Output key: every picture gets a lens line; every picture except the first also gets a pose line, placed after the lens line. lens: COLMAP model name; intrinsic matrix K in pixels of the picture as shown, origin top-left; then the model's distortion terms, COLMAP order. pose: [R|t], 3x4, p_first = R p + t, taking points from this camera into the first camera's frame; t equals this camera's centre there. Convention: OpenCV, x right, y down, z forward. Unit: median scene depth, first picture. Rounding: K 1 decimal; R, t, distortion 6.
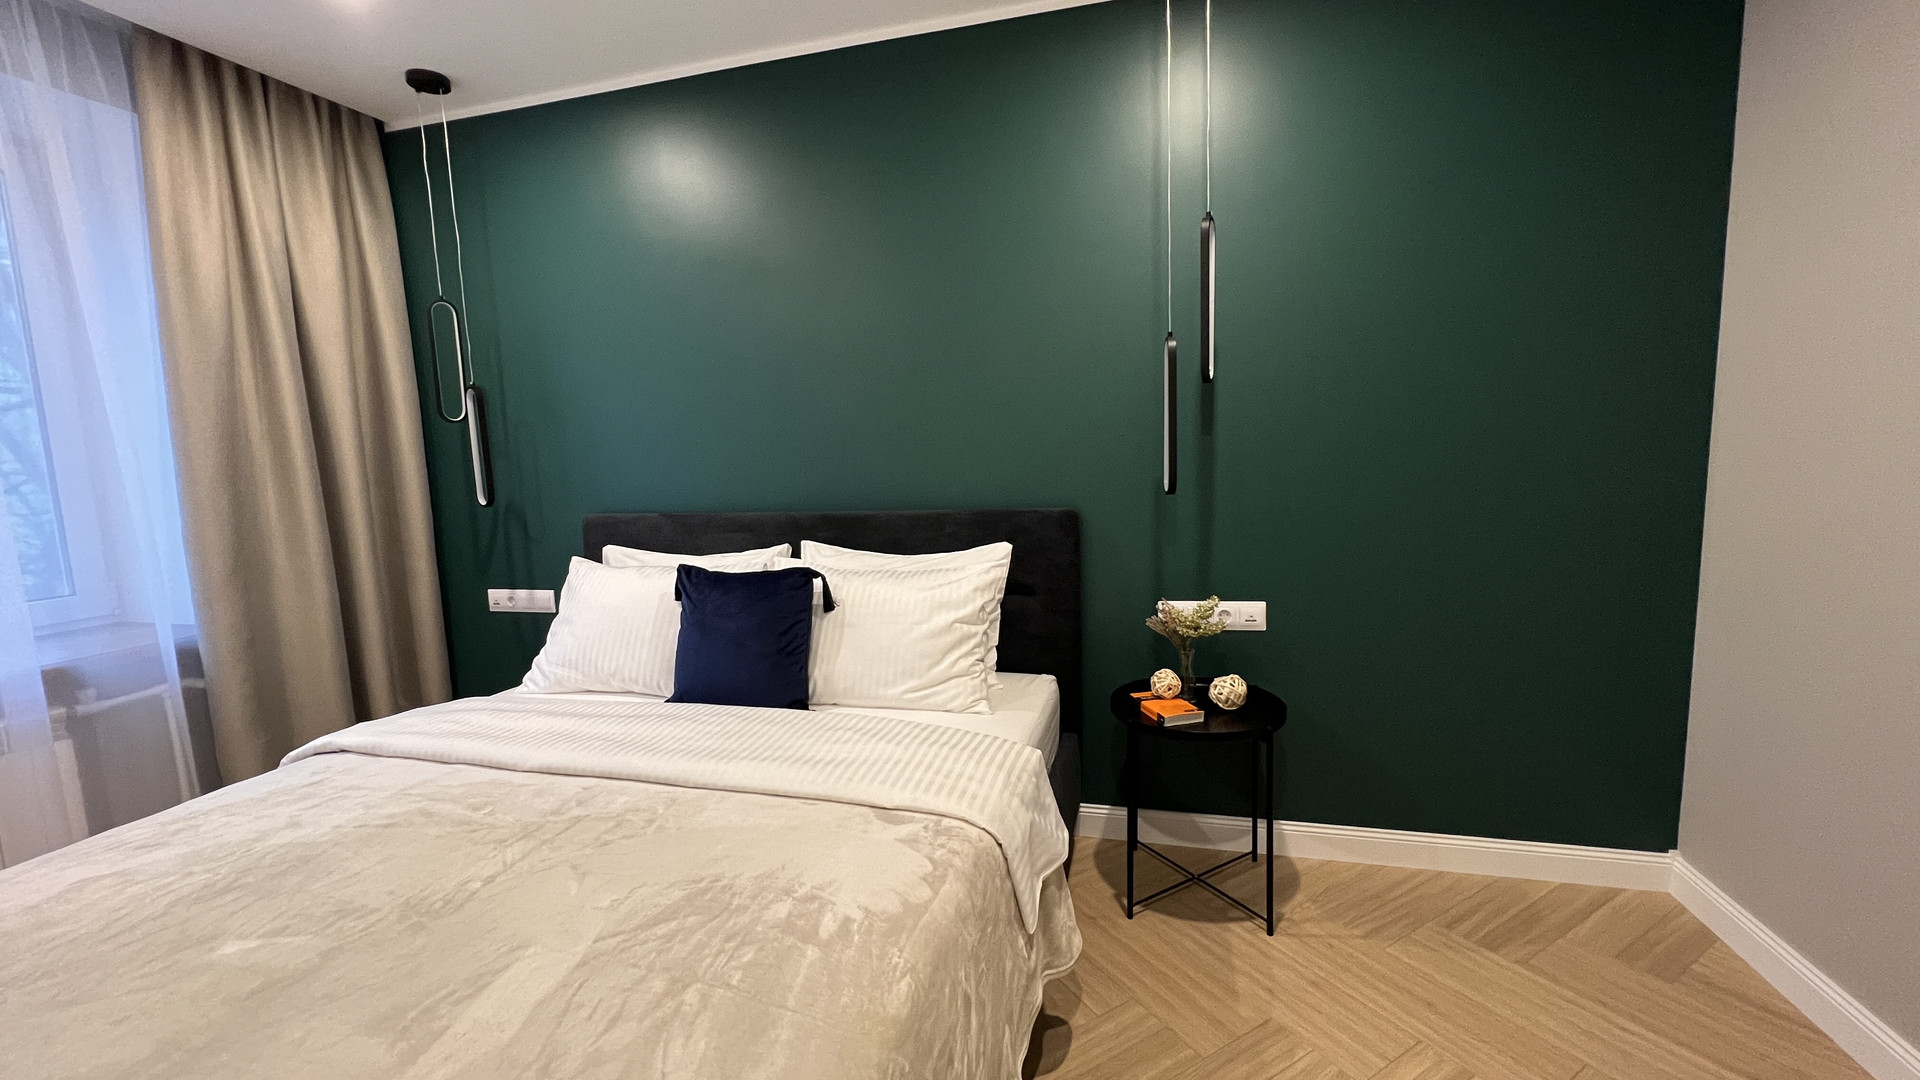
lens RADIAL K [[770.8, 0, 959.2], [0, 770.8, 535.6], [0, 0, 1]] dist [-0.001997, 0.000290]
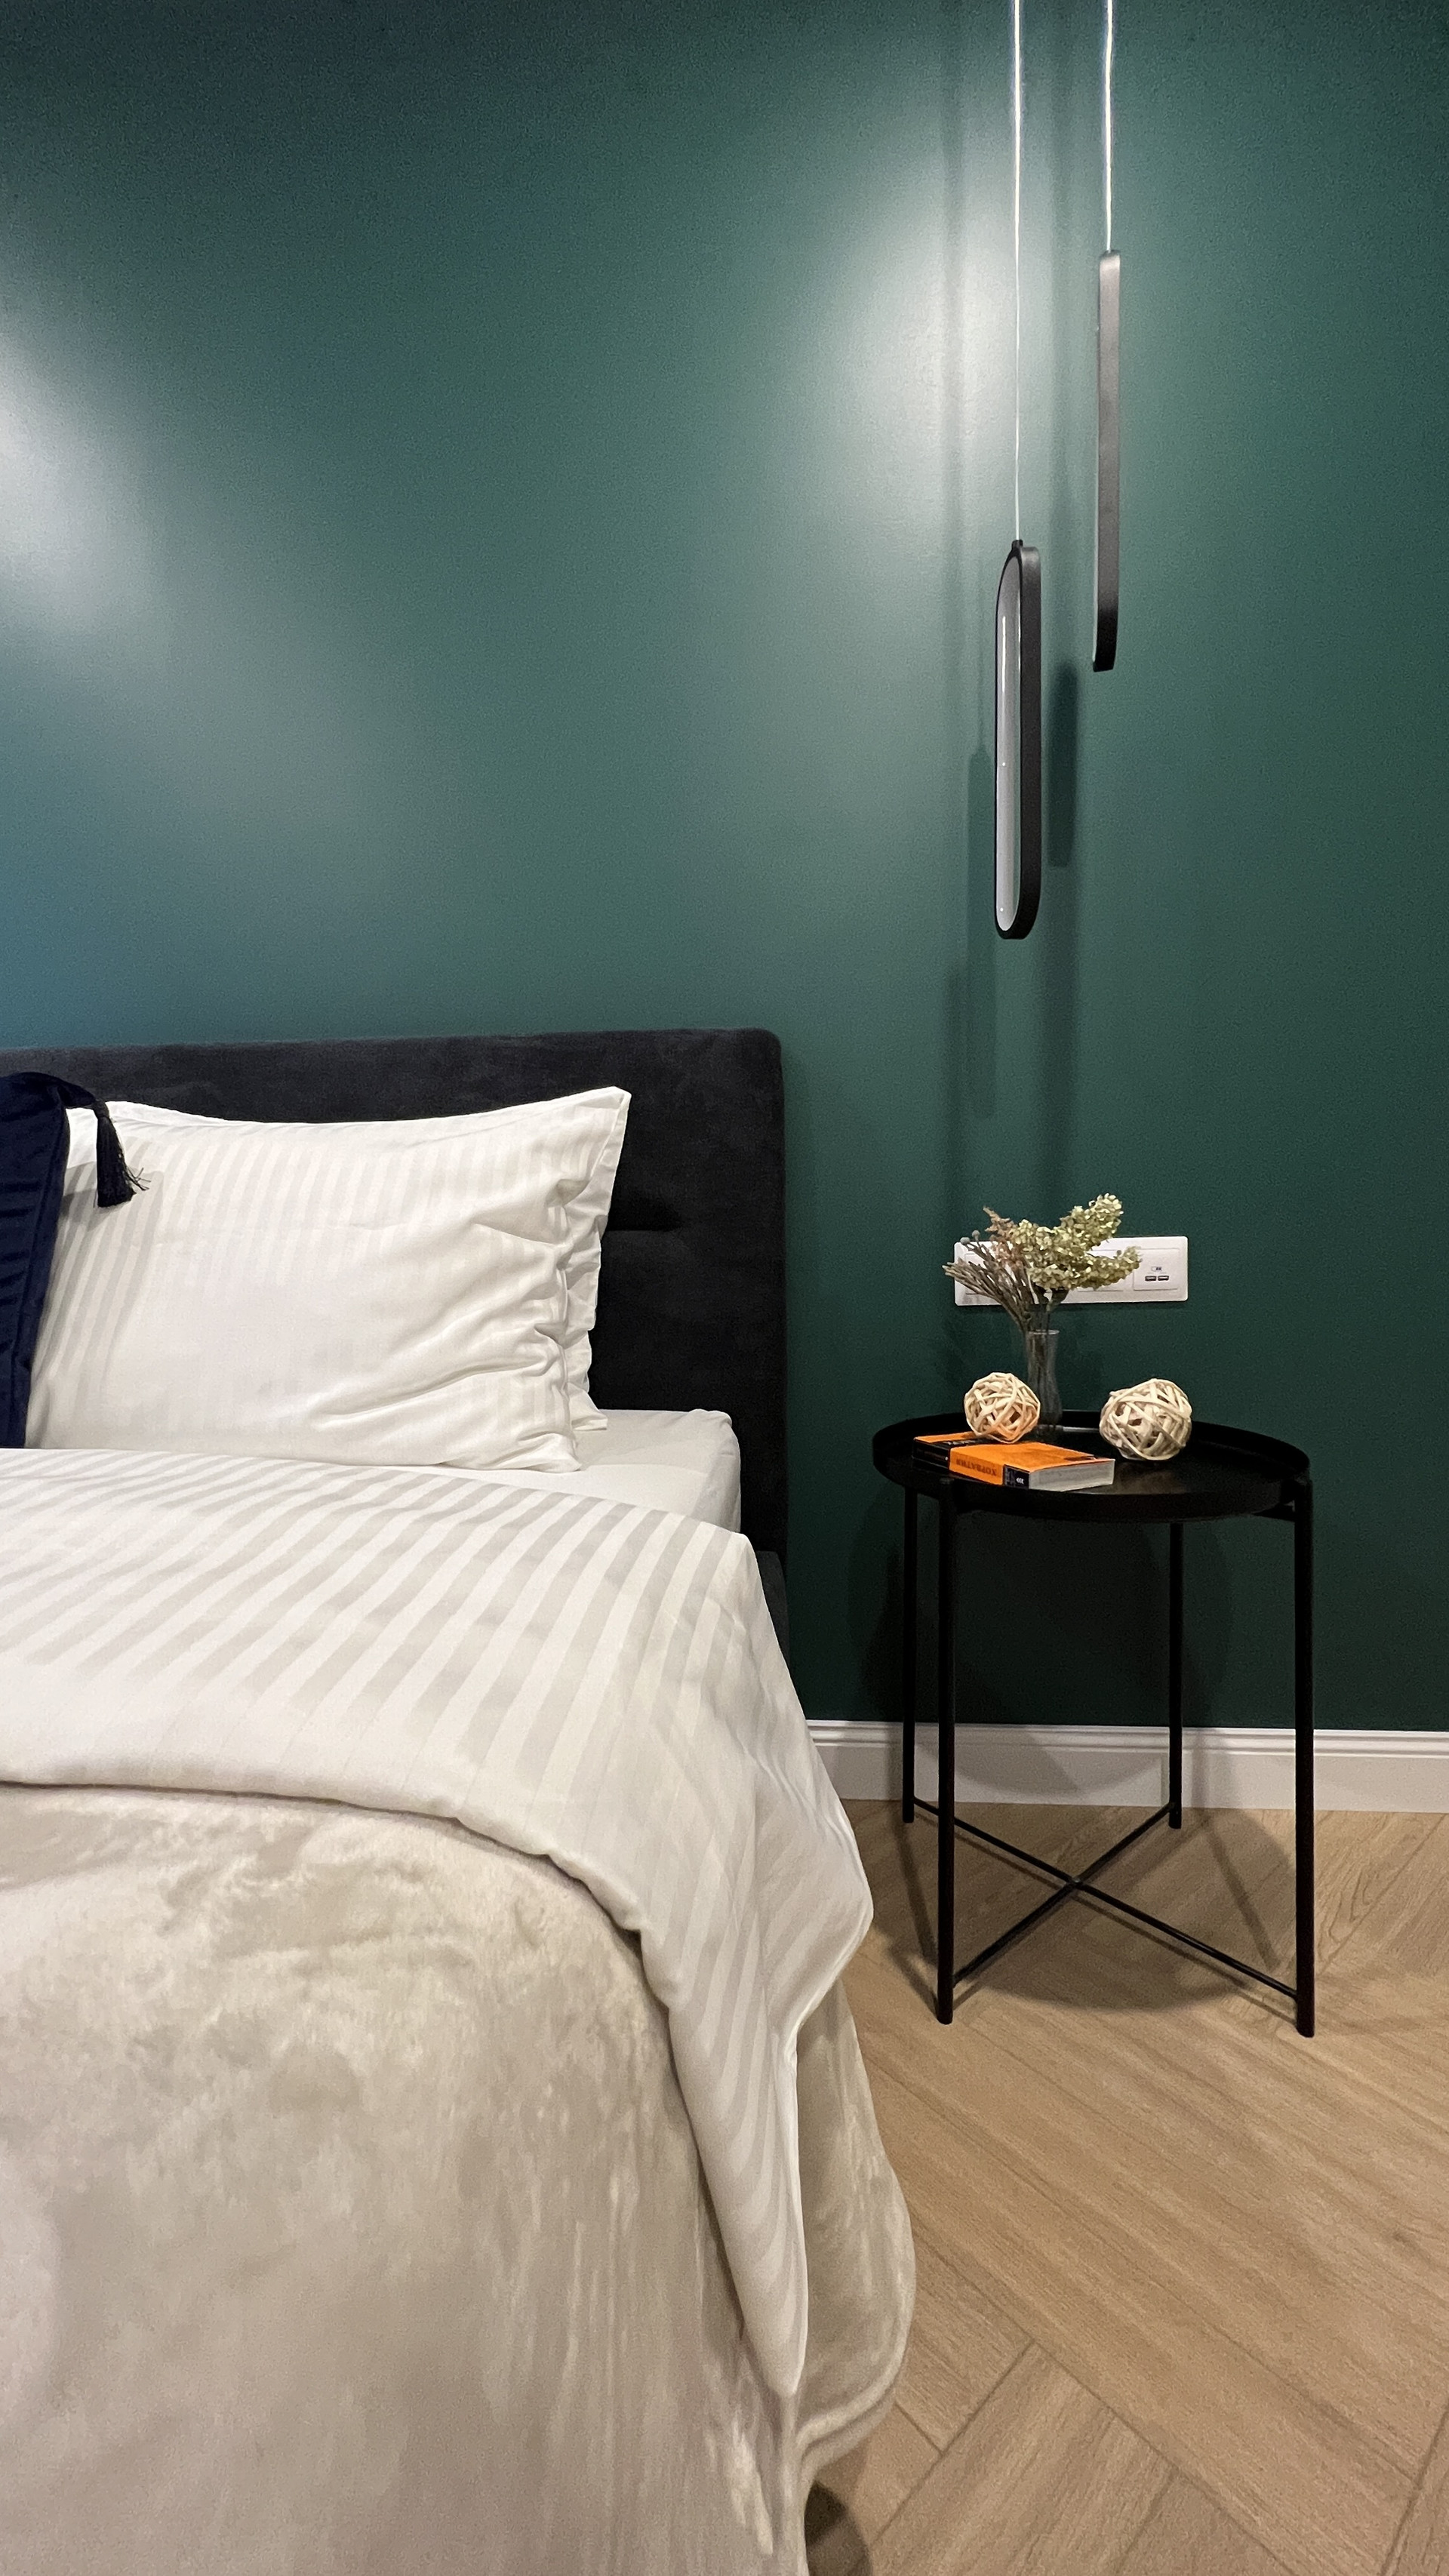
lens RADIAL K [[1037.0, 0, 728.3], [0, 1037.0, 1292.7], [0, 0, 1]] dist [-0.001670, -0.000294]
pose [[0.981781, 0.010758, 0.189712, 0.018236], [0.002558, 0.997557, -0.069808, 0.180433], [-0.190000, 0.069022, 0.979355, 0.508300]]
